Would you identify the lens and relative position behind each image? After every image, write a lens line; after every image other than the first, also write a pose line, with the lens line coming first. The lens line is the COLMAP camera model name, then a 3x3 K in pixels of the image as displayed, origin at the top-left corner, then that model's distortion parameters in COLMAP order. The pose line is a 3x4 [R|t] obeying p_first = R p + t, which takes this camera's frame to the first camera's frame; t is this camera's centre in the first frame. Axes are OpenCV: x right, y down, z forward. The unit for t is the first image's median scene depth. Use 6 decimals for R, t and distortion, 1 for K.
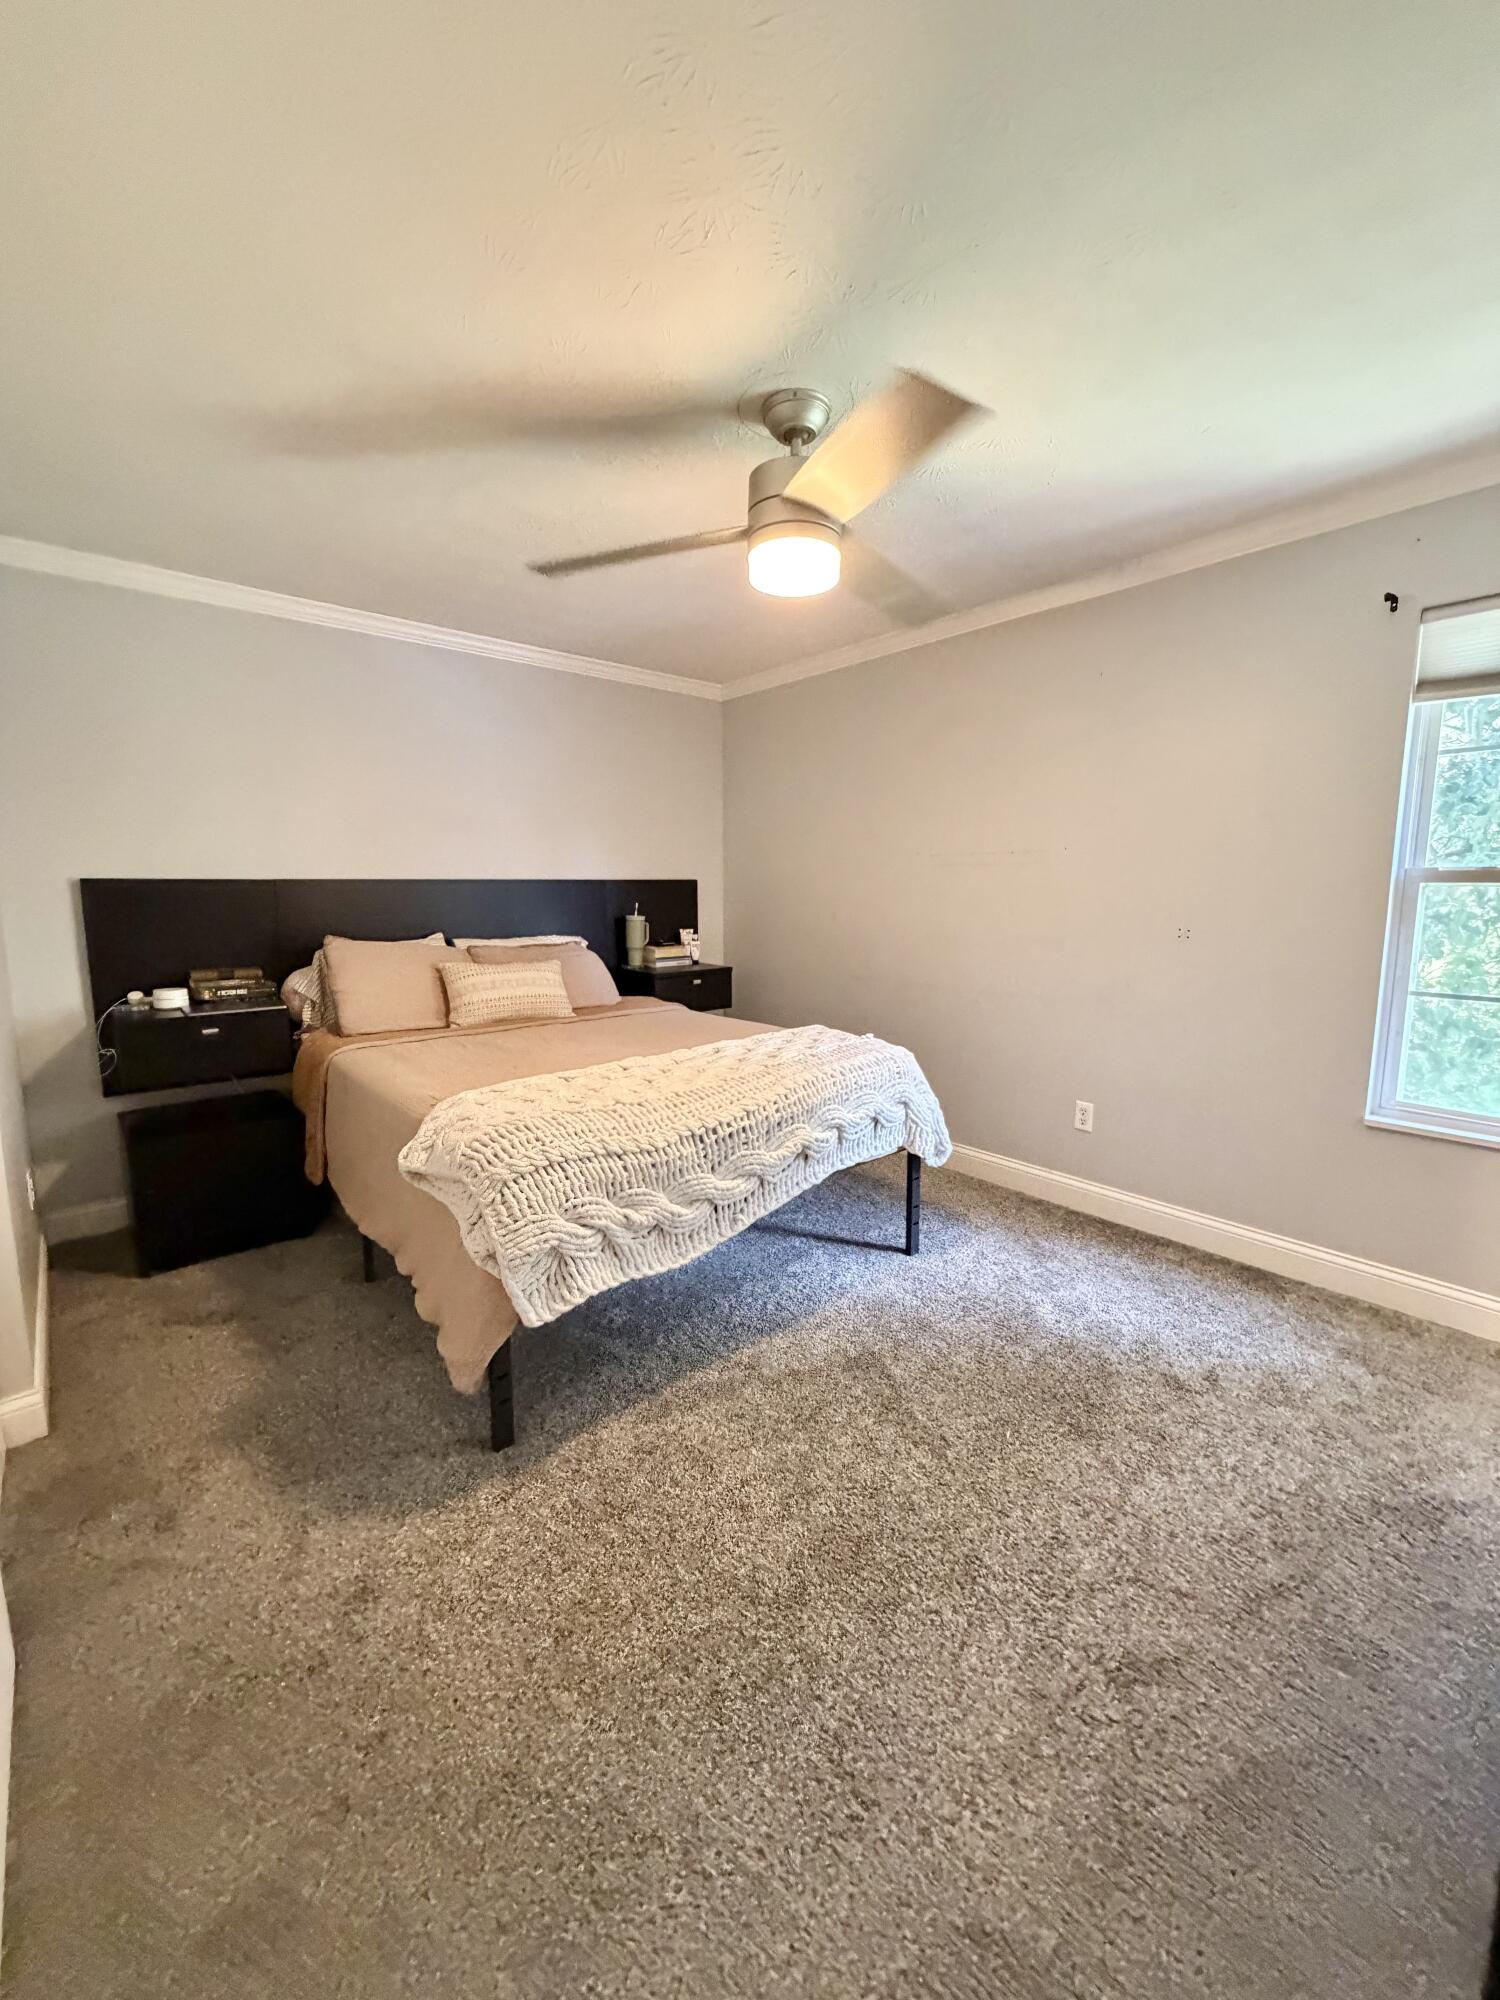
lens RADIAL K [[794.5, 0, 745.8], [0, 794.5, 1000.3], [0, 0, 1]] dist [-0.002561, 0.000898]
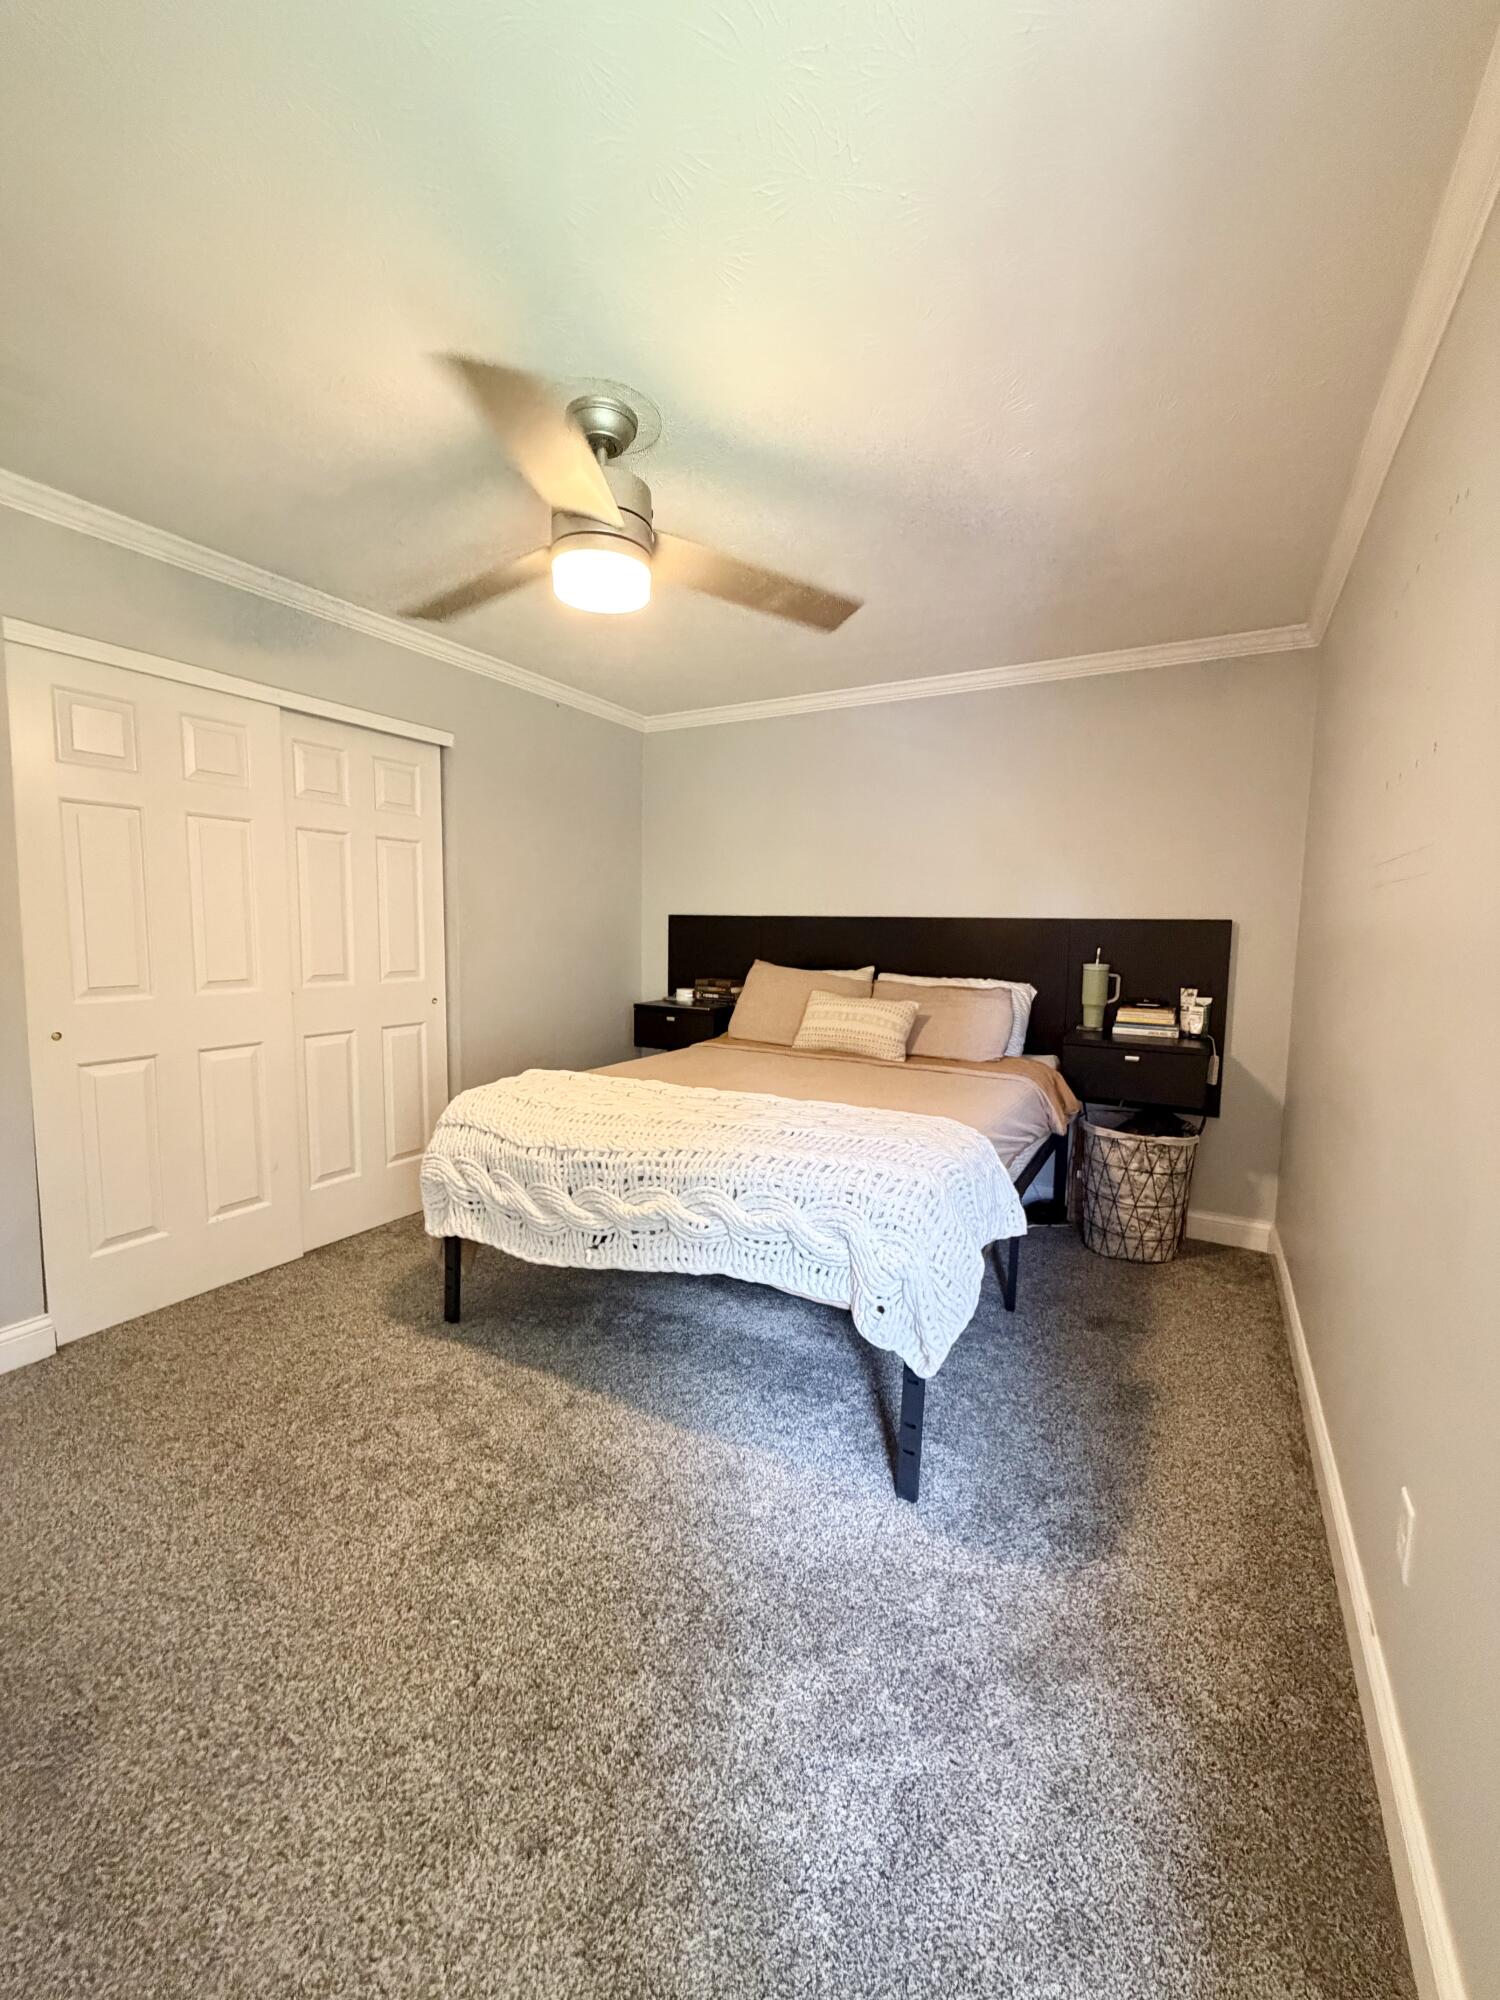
lens RADIAL K [[794.5, 0, 746.4], [0, 794.5, 996.9], [0, 0, 1]] dist [-0.002561, 0.000898]
pose [[0.339154, 0.093981, -0.936025, 0.685251], [-0.151690, 0.987440, 0.044180, -0.080283], [0.928421, 0.127002, 0.349150, 0.577604]]
